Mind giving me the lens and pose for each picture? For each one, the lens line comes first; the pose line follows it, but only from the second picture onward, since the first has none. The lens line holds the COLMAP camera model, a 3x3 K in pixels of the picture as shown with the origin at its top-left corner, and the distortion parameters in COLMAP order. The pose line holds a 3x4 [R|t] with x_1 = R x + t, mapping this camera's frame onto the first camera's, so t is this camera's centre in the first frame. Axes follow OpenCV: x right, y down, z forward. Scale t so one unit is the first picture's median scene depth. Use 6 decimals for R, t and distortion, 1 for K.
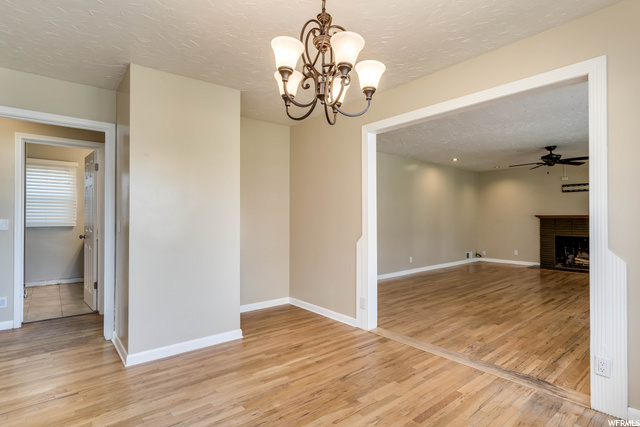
lens RADIAL K [[333.6, 0, 319.1], [0, 333.6, 210.4], [0, 0, 1]] dist [-0.002152, 0.000995]
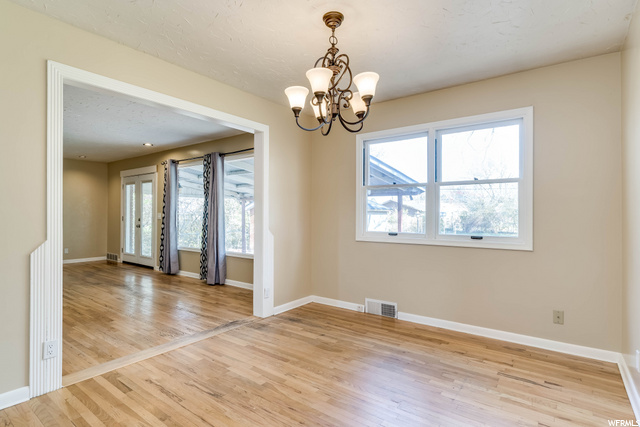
lens RADIAL K [[333.6, 0, 319.1], [0, 333.6, 210.4], [0, 0, 1]] dist [-0.002152, 0.000995]
pose [[-0.226416, 0.007062, 0.974005, -0.358315], [-0.020368, 0.999721, -0.011983, 0.009490], [-0.973818, -0.022551, -0.226209, 0.400507]]
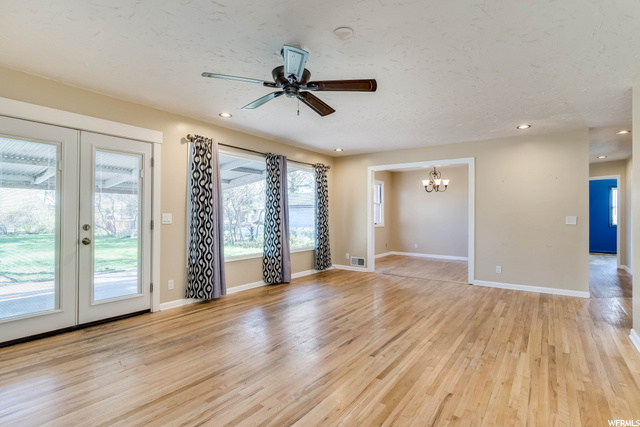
lens RADIAL K [[327.6, 0, 319.0], [0, 327.6, 213.9], [0, 0, 1]] dist [-0.007037, 0.000470]
pose [[-0.967621, -0.004898, -0.252360, 0.771247], [0.000695, 0.999756, -0.022068, 0.031935], [0.252407, -0.021529, -0.967382, 1.430492]]
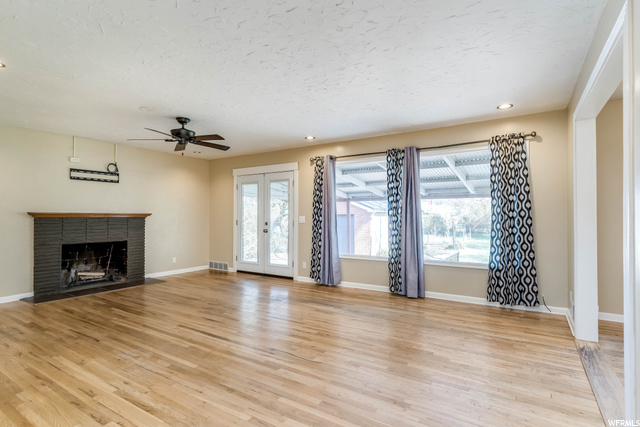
lens RADIAL K [[324.0, 0, 320.0], [0, 324.0, 213.5], [0, 0, 1]] dist [-0.000760, 0.000722]
pose [[-0.300400, 0.009752, 0.953764, -0.067101], [-0.017028, 0.999734, -0.015585, 0.022401], [-0.953661, -0.020922, -0.300154, 0.932144]]
